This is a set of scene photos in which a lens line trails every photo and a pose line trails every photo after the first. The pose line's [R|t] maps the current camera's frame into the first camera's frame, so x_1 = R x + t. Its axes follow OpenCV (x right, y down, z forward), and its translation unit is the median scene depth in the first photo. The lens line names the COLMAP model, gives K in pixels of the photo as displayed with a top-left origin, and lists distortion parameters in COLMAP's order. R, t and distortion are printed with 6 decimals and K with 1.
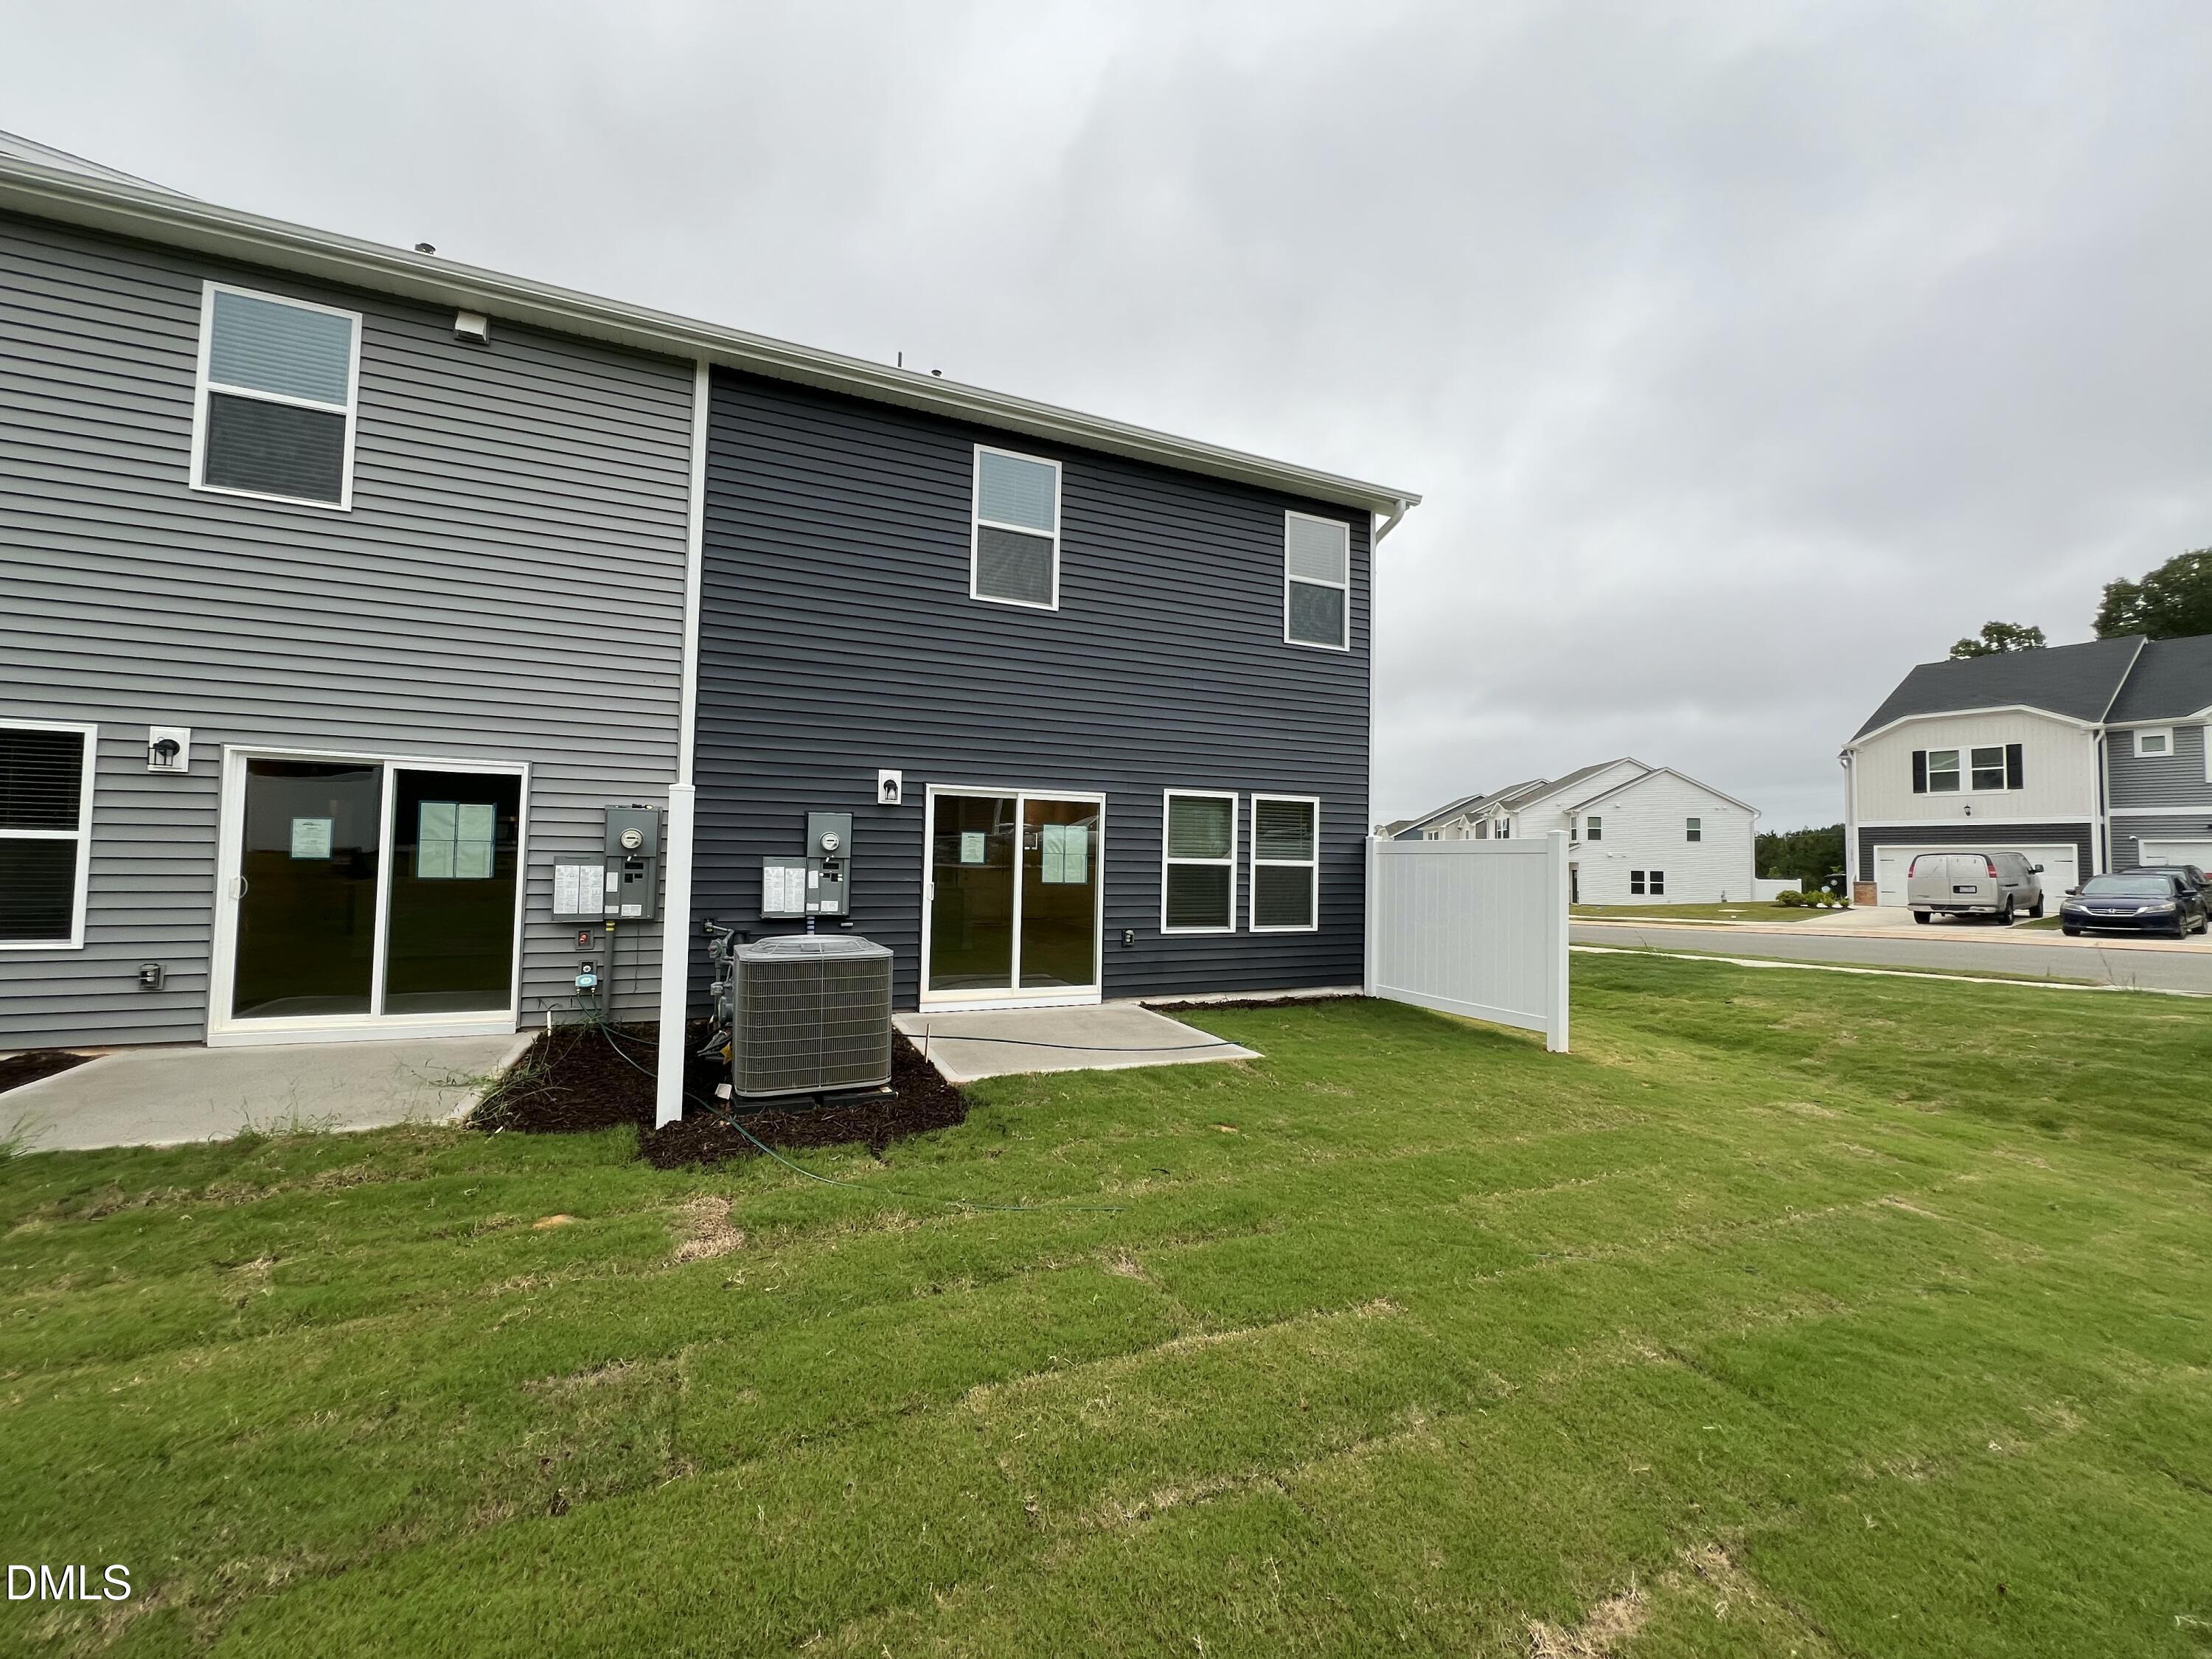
lens RADIAL K [[875.5, 0, 1092.3], [0, 875.5, 830.2], [0, 0, 1]] dist [-0.003563, 0.000098]
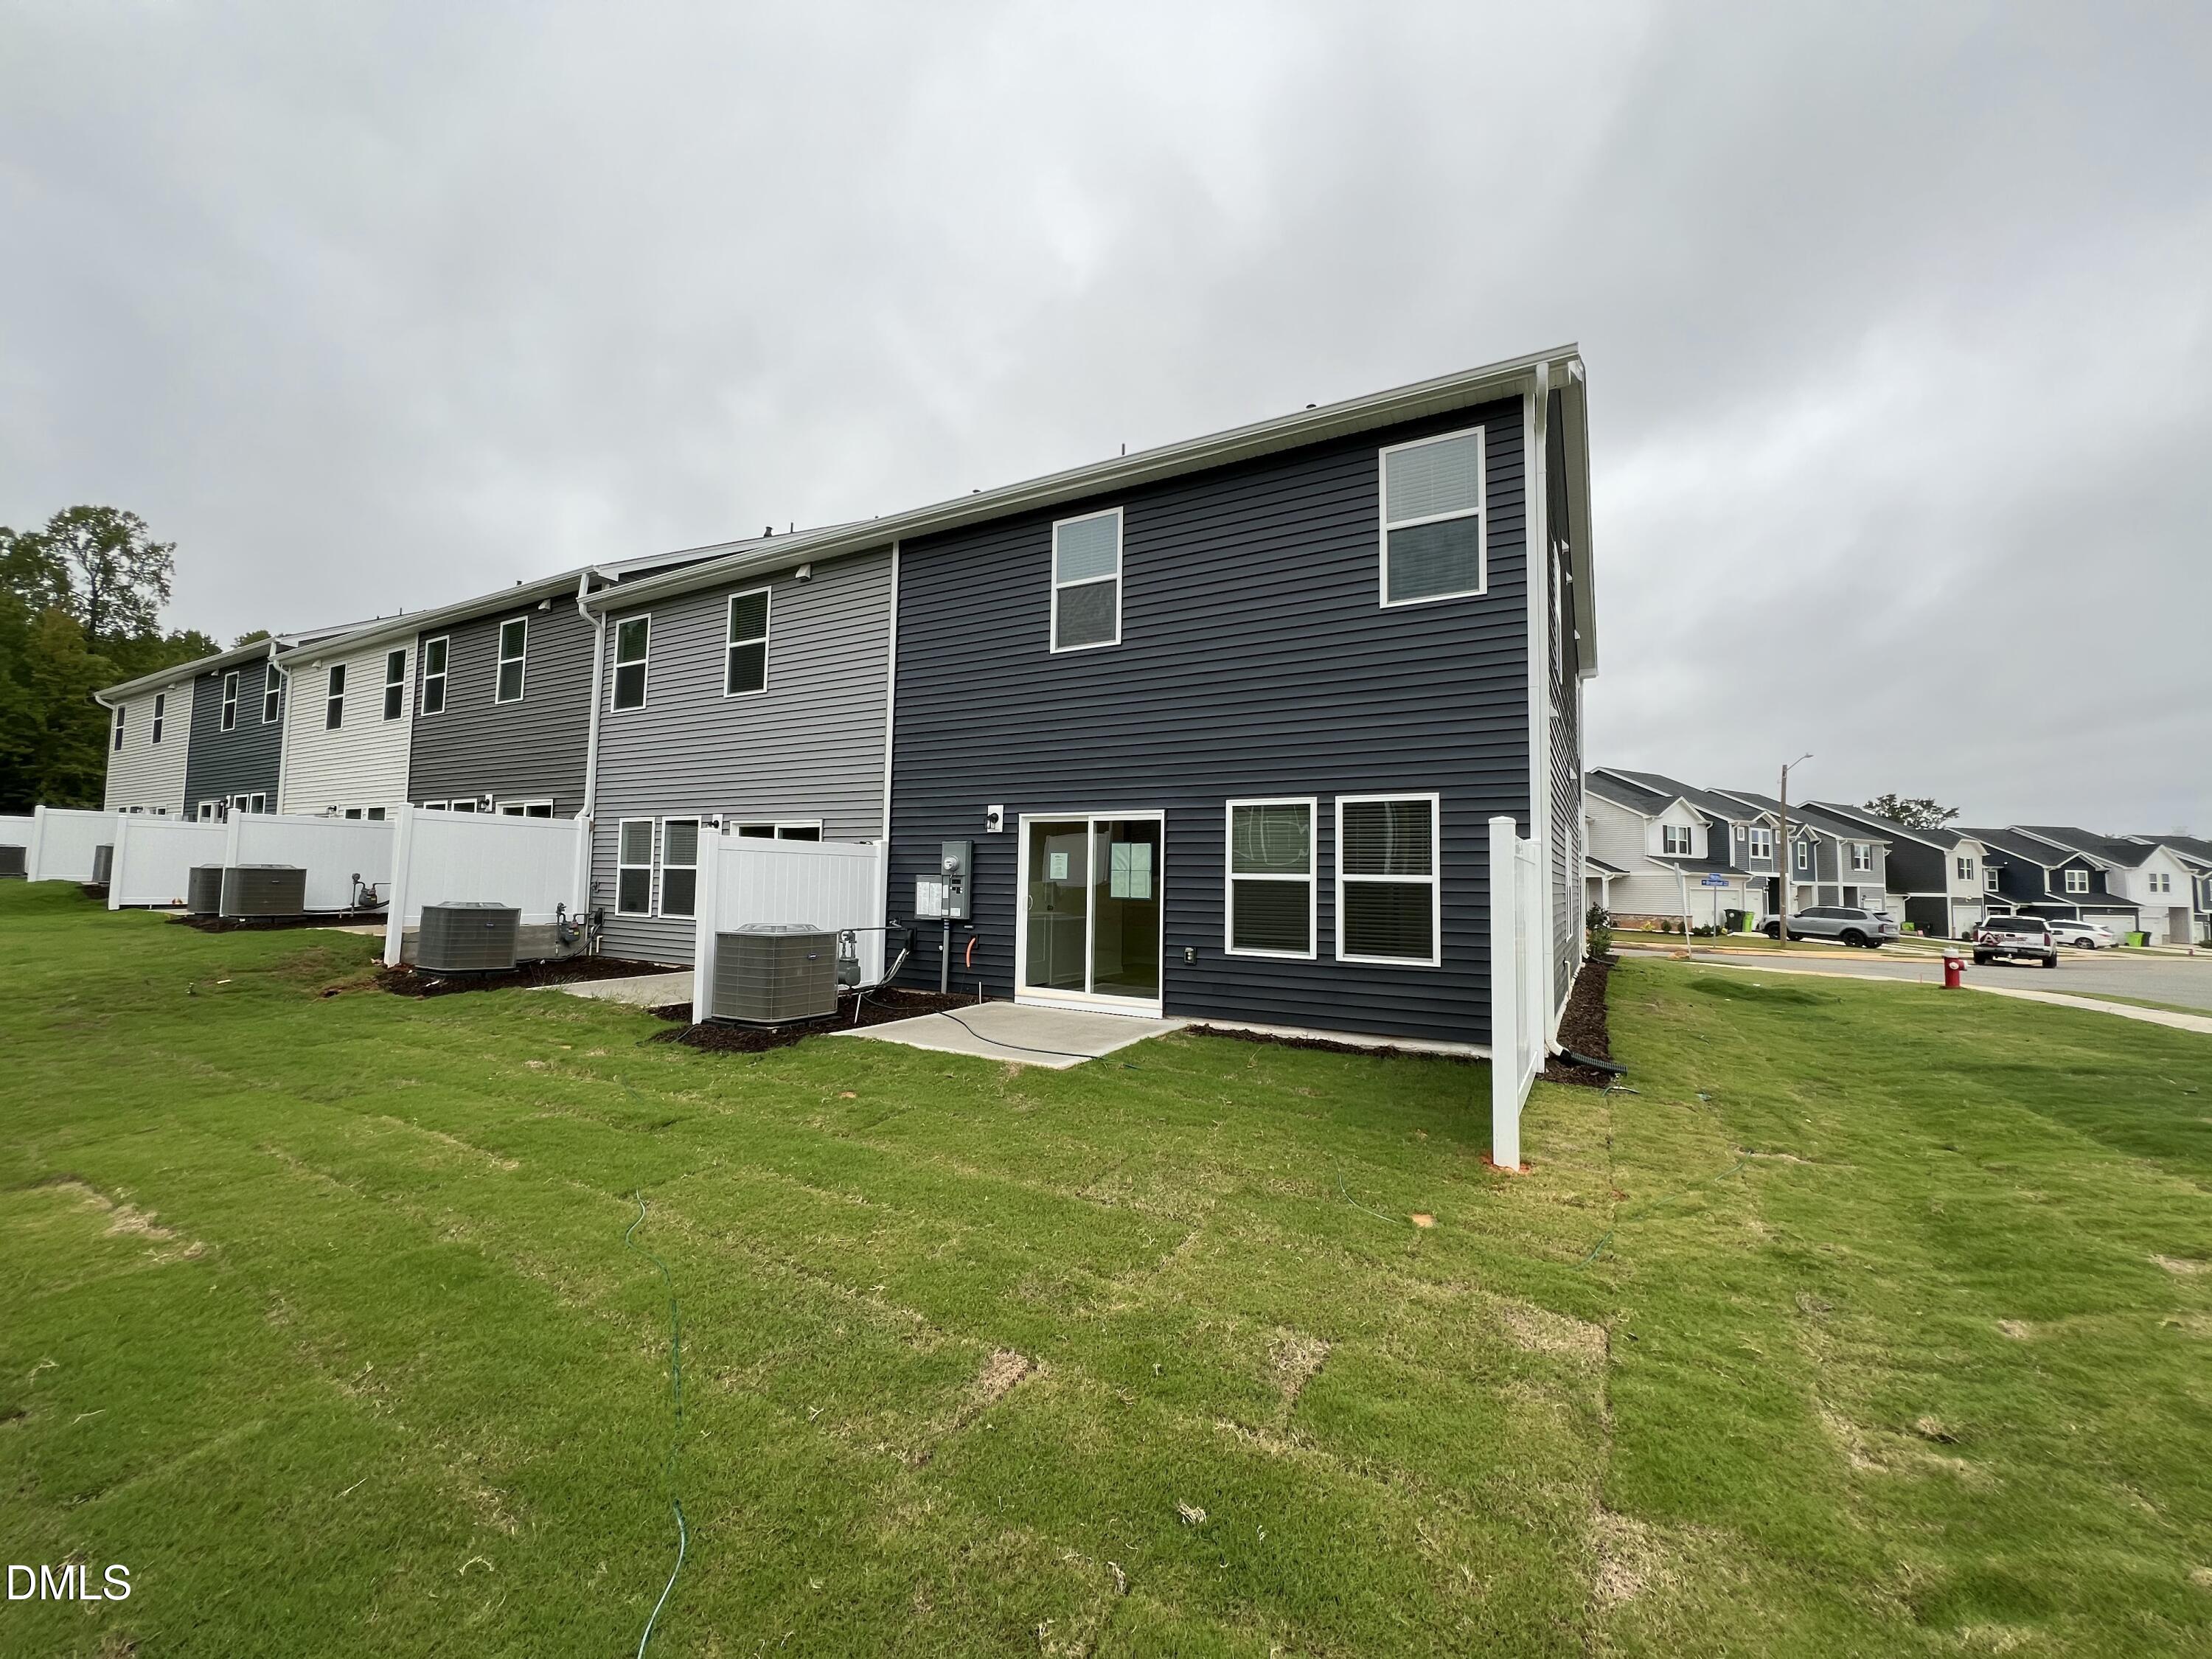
lens RADIAL K [[875.5, 0, 1095.8], [0, 875.5, 822.4], [0, 0, 1]] dist [-0.003563, 0.000098]
pose [[0.594034, -0.059546, -0.802233, 0.769542], [0.023646, 0.998118, -0.056576, 0.027179], [0.804092, 0.014638, 0.594324, 0.330405]]
